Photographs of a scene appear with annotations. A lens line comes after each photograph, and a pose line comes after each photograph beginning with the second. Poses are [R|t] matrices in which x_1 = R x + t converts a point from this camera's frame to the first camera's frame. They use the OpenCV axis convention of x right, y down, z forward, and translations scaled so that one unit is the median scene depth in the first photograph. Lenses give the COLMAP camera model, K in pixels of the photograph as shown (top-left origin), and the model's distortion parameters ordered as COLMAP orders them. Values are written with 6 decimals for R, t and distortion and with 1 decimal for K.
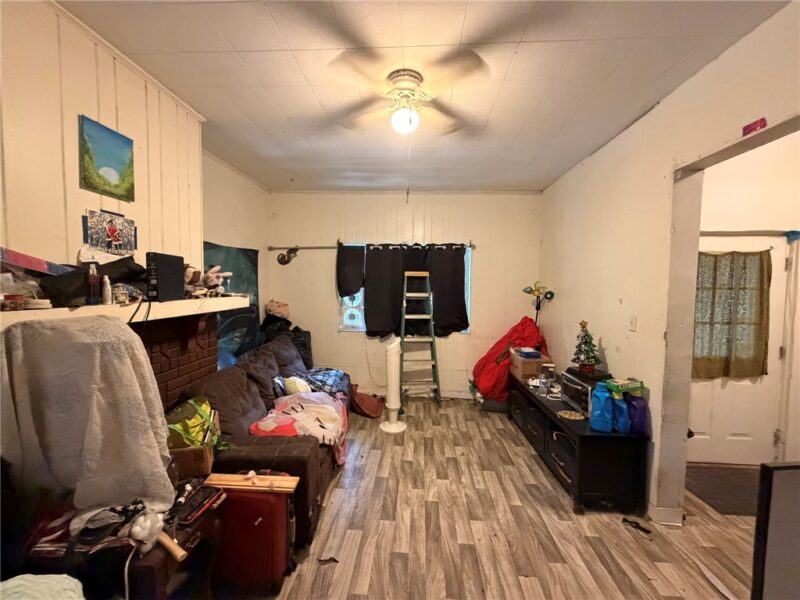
lens RADIAL K [[319.0, 0, 398.3], [0, 319.0, 300.0], [0, 0, 1]] dist [-0.001146, -0.000085]
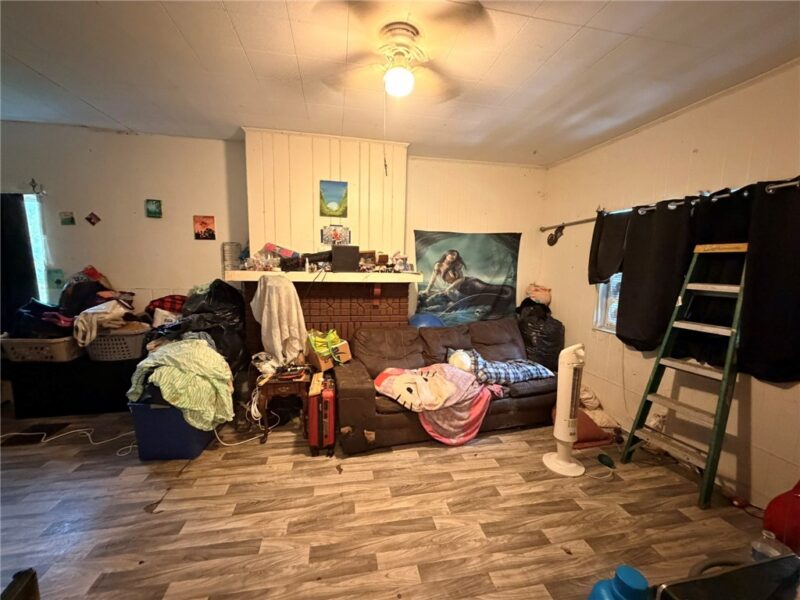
lens RADIAL K [[319.0, 0, 399.1], [0, 319.0, 299.7], [0, 0, 1]] dist [-0.001146, -0.000085]
pose [[0.257593, 0.102324, -0.960820, 0.821697], [-0.064181, 0.993993, 0.088650, -0.018731], [0.964120, 0.038831, 0.262613, 0.667117]]
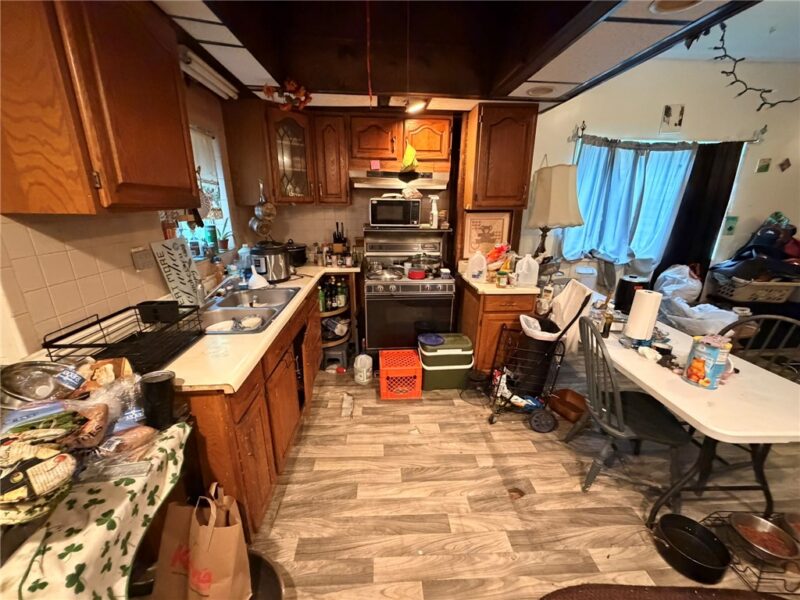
lens RADIAL K [[319.0, 0, 398.6], [0, 319.0, 299.3], [0, 0, 1]] dist [-0.001146, -0.000085]
pose [[0.130751, 0.286398, -0.949147, 0.602036], [-0.070024, 0.957643, 0.279315, -0.014201], [0.988939, 0.029943, 0.145267, 0.776045]]
